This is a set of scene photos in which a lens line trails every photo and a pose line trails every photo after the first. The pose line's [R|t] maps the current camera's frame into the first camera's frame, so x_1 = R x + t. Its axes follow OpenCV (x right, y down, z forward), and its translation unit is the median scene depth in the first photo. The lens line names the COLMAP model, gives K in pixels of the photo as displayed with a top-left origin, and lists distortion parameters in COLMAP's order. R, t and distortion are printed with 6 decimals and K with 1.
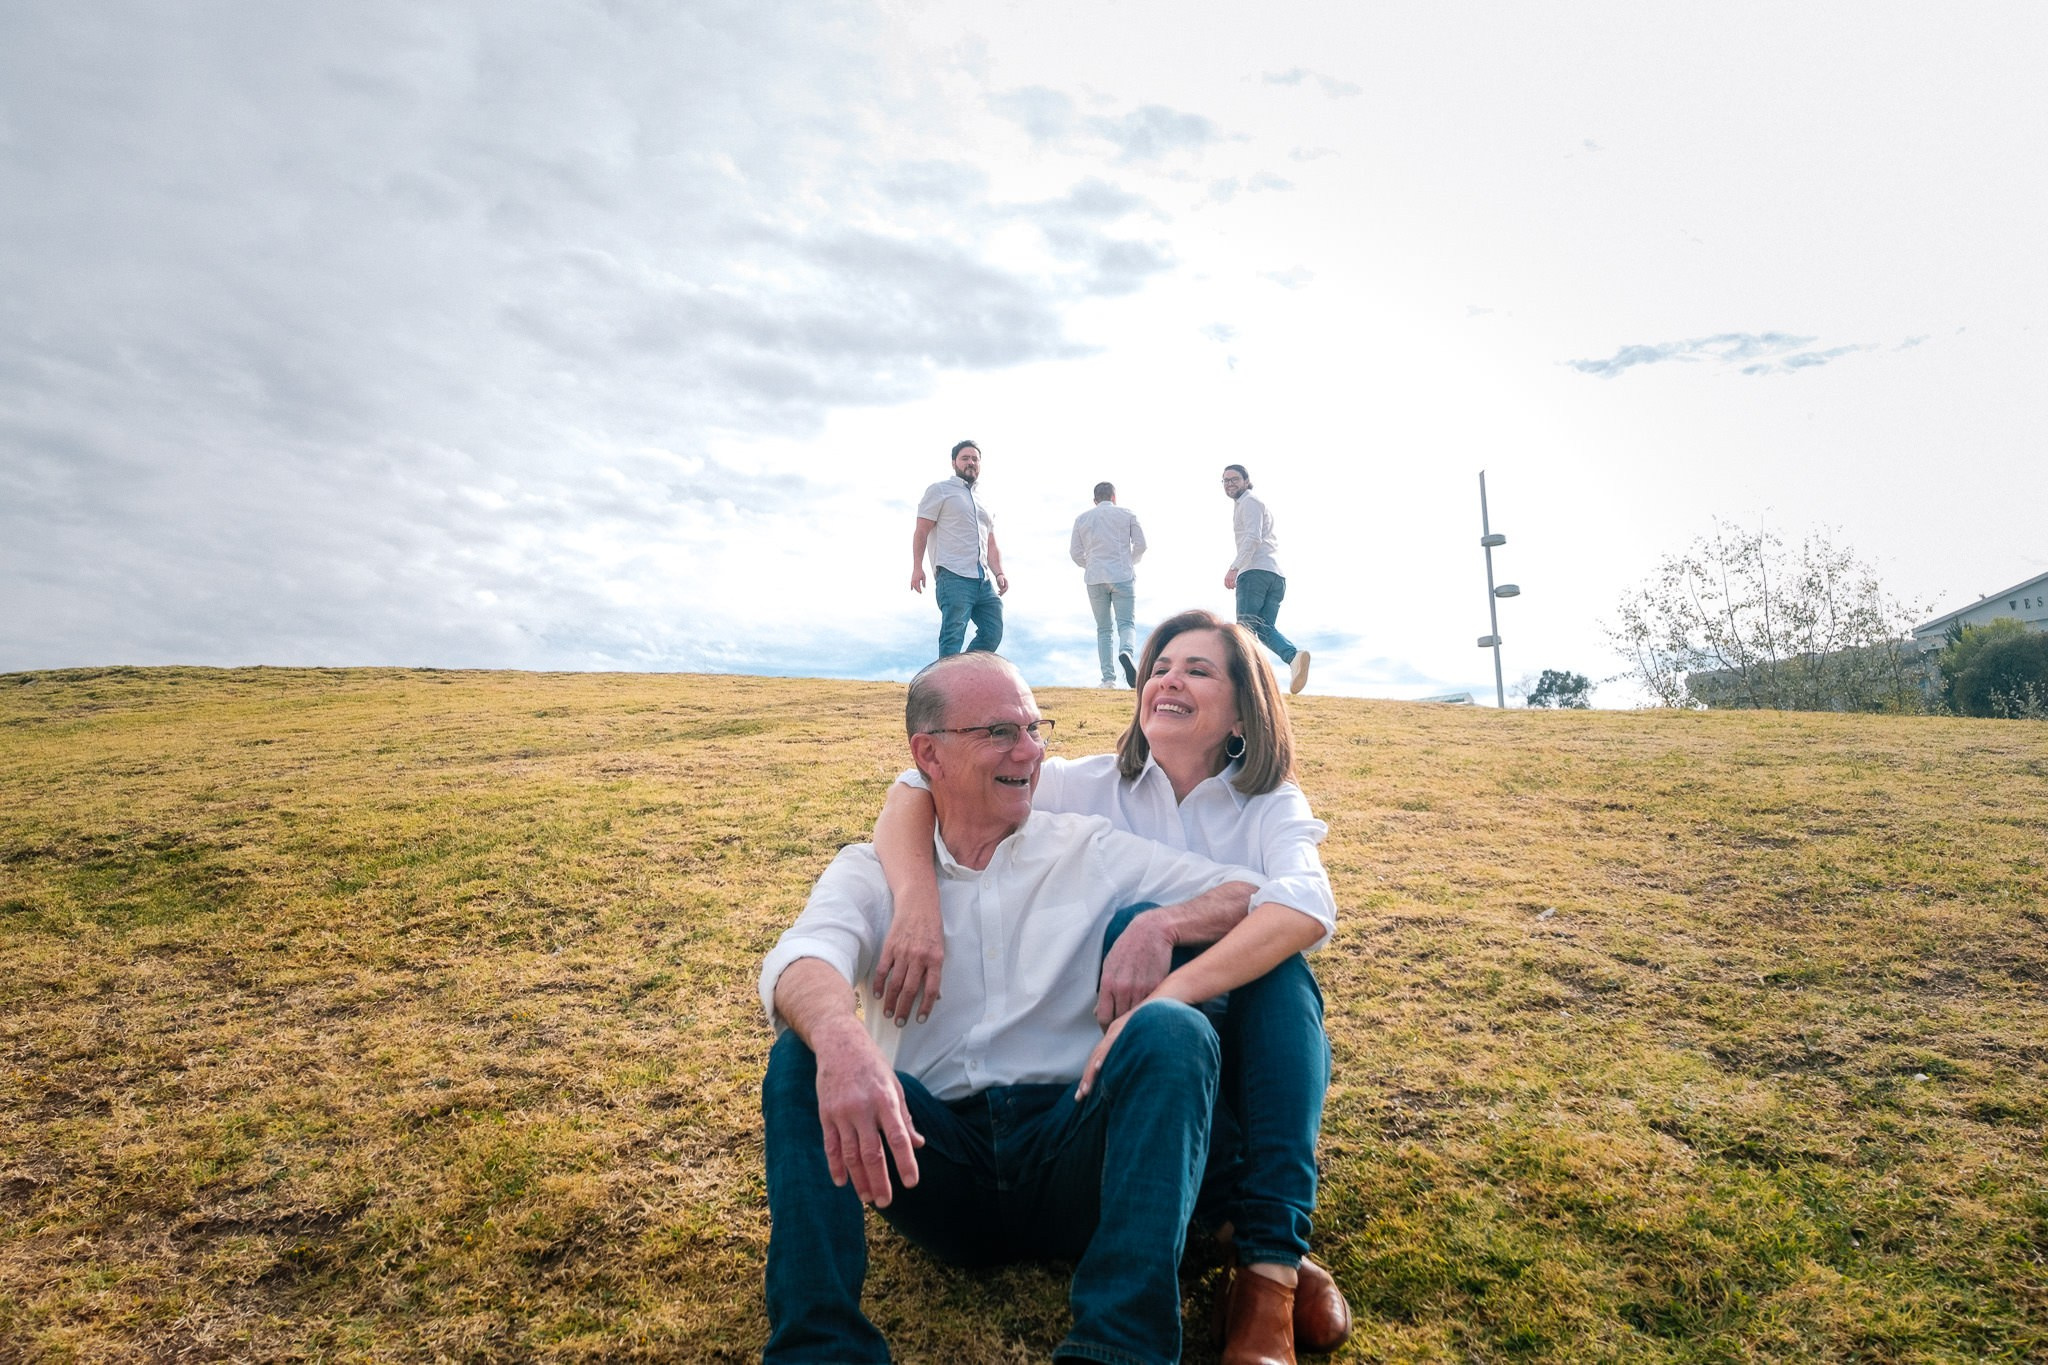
lens RADIAL K [[1492.2, 0, 1042.4], [0, 1492.2, 643.0], [0, 0, 1]] dist [-0.033353, 0.024582]
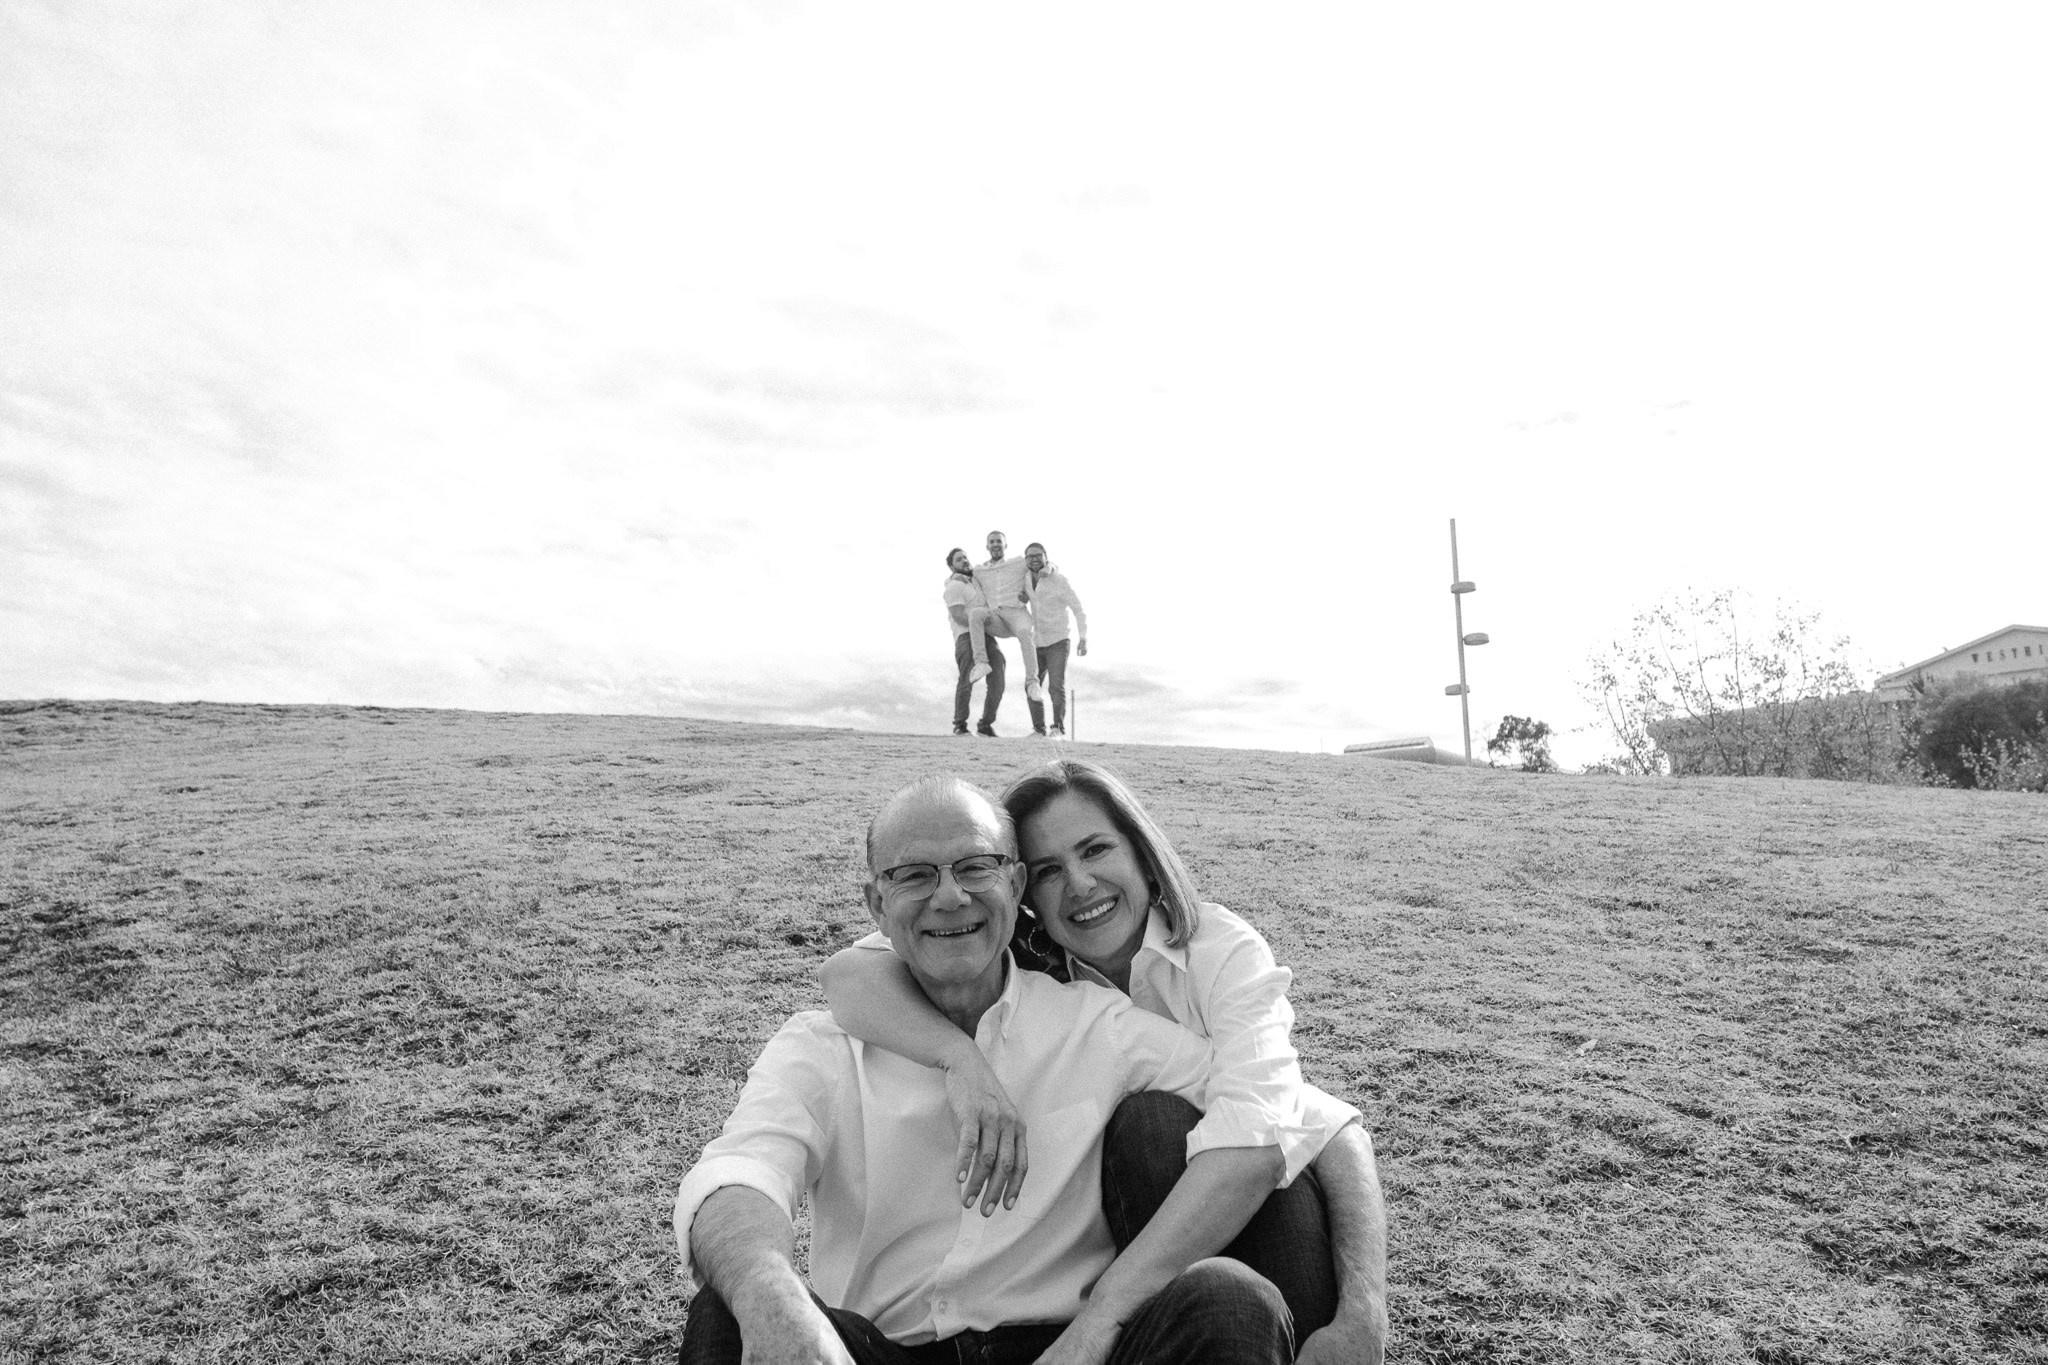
lens RADIAL K [[1494.3, 0, 1004.6], [0, 1494.3, 665.2], [0, 0, 1]] dist [-0.035566, 0.025210]
pose [[0.999865, 0.016412, 0.001214, -0.010206], [-0.016400, 0.999822, -0.009340, -0.027545], [-0.001367, 0.009318, 0.999956, 0.105958]]
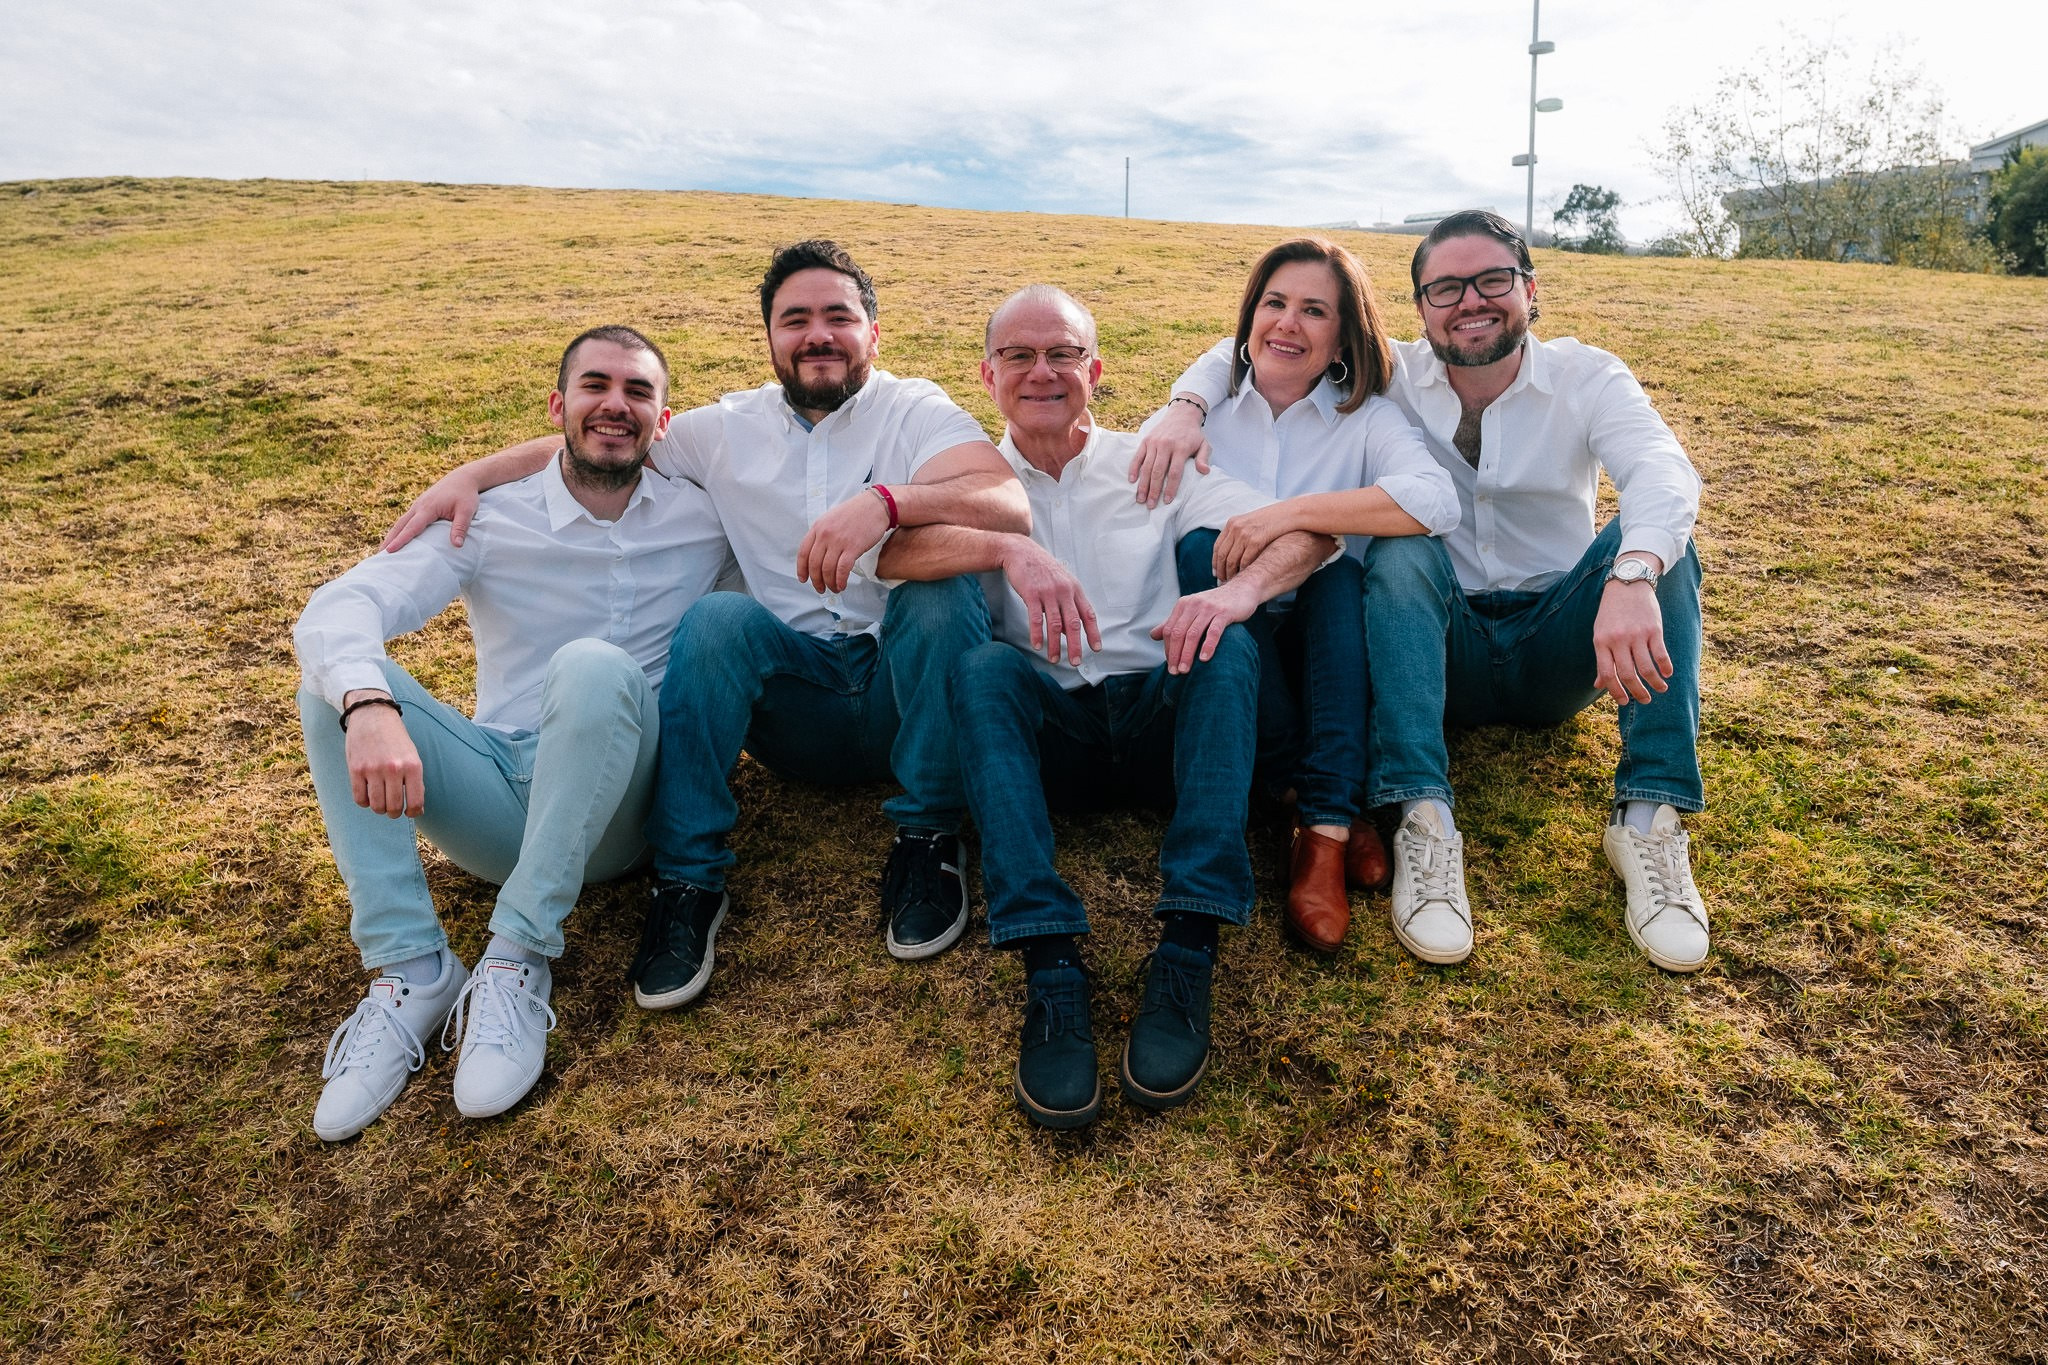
lens RADIAL K [[1492.2, 0, 1042.4], [0, 1492.2, 643.0], [0, 0, 1]] dist [-0.033353, 0.024582]
pose [[0.999825, 0.018691, 0.000672, -0.042255], [-0.017925, 0.947323, 0.319778, -0.052861], [0.005340, -0.319734, 0.947492, -0.053885]]
